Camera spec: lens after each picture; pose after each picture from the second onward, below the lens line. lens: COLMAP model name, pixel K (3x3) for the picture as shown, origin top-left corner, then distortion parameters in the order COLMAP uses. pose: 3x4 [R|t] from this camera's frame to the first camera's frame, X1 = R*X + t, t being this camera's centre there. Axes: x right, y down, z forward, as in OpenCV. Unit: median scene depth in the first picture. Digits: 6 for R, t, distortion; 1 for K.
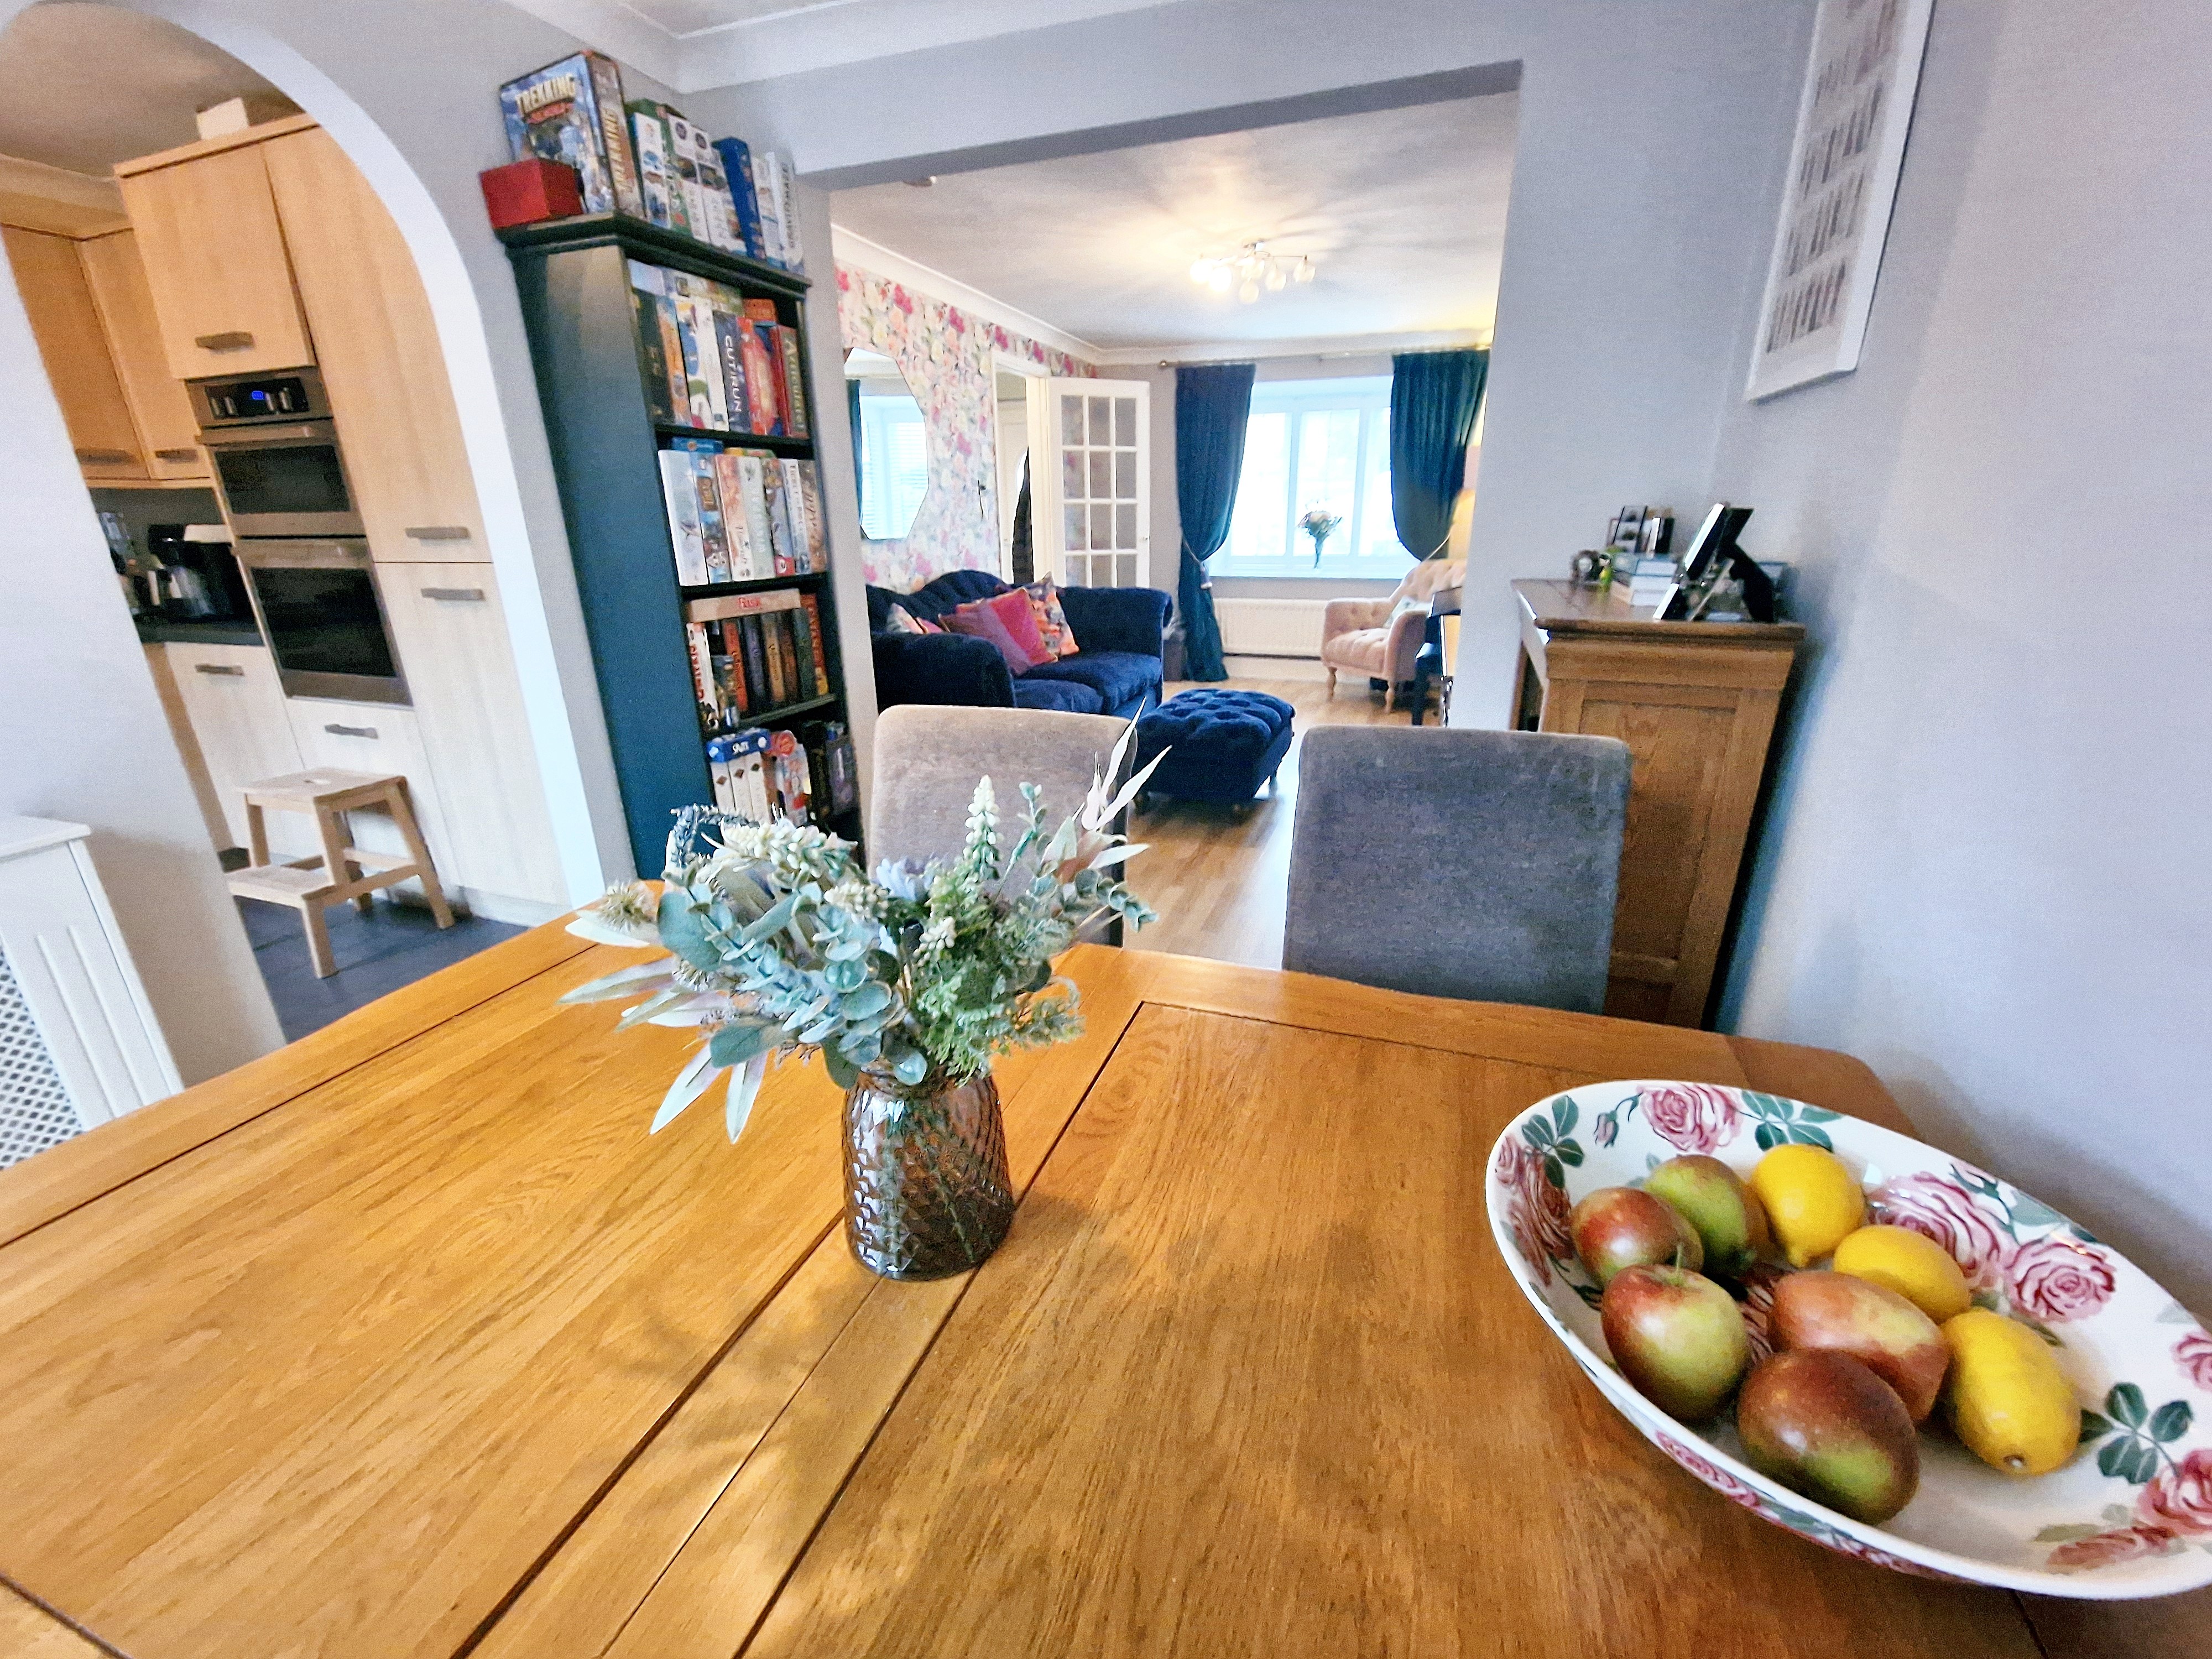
lens RADIAL K [[904.0, 0, 1108.0], [0, 904.0, 823.8], [0, 0, 1]] dist [-0.002022, 0.000419]
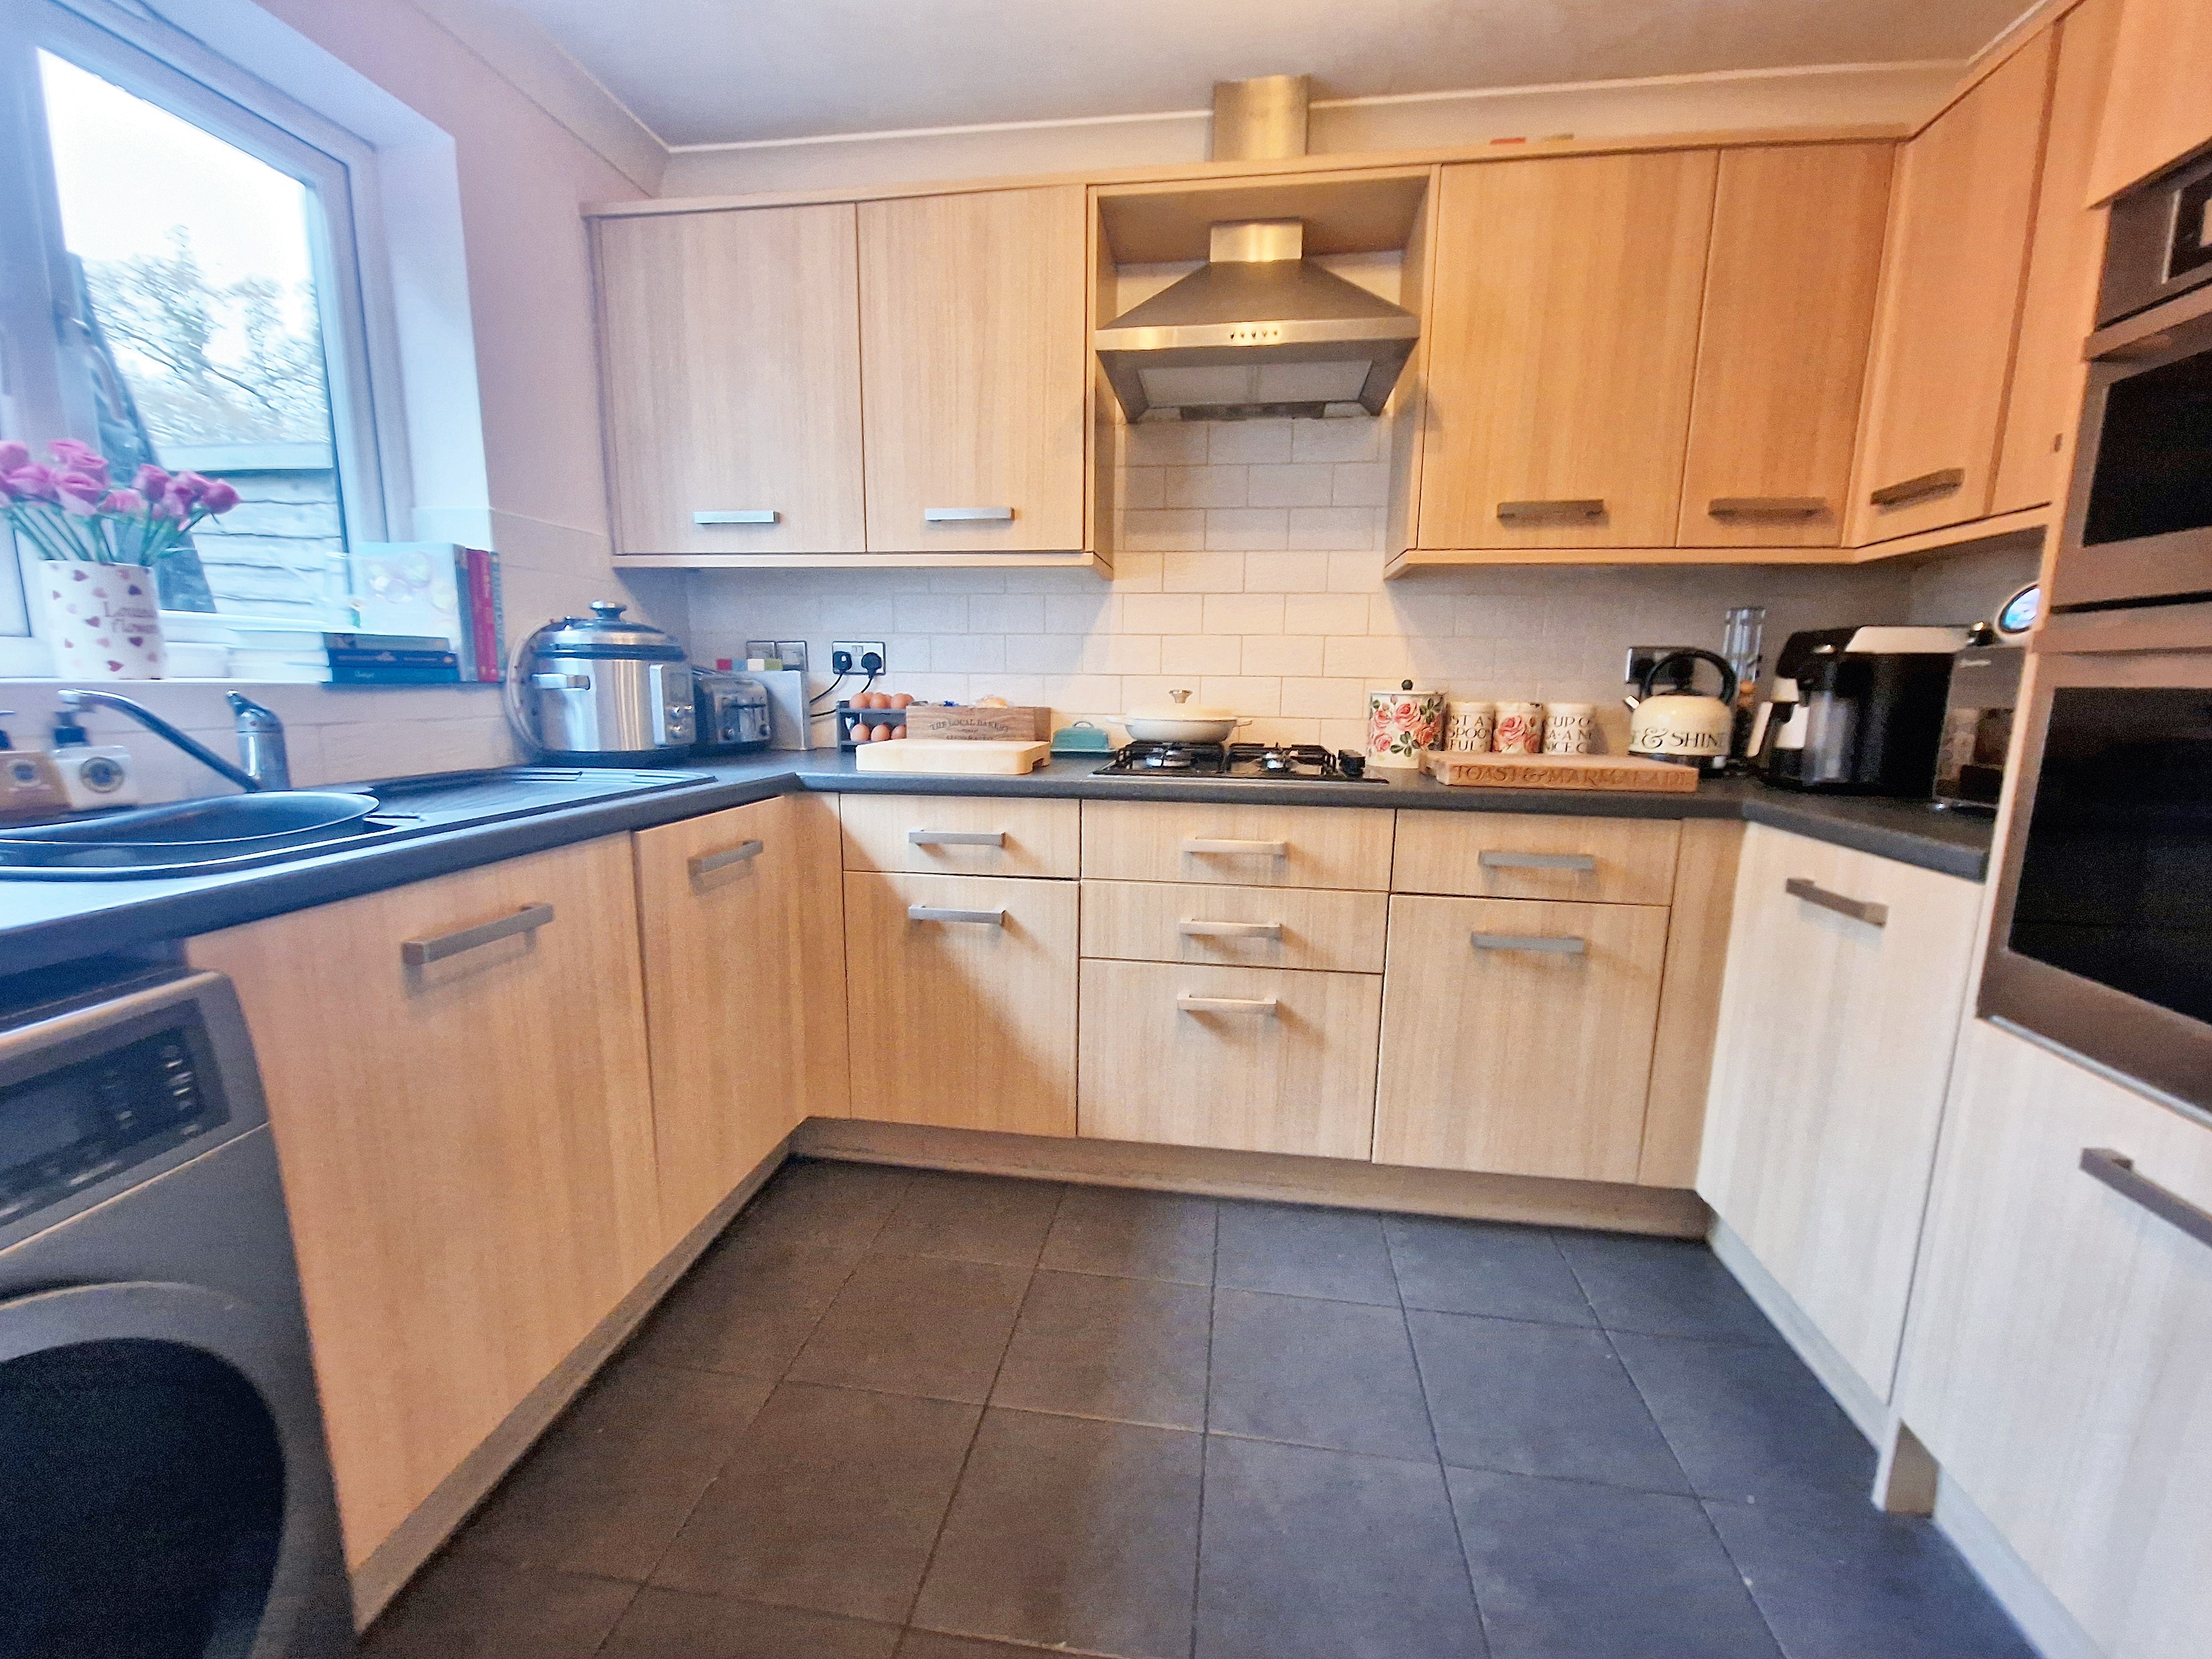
lens RADIAL K [[904.0, 0, 1110.9], [0, 904.0, 830.8], [0, 0, 1]] dist [-0.002022, 0.000419]
pose [[0.193291, 0.177906, -0.964877, -0.554547], [-0.339196, 0.934901, 0.104429, -0.114691], [0.920644, 0.307097, 0.241053, 0.481368]]
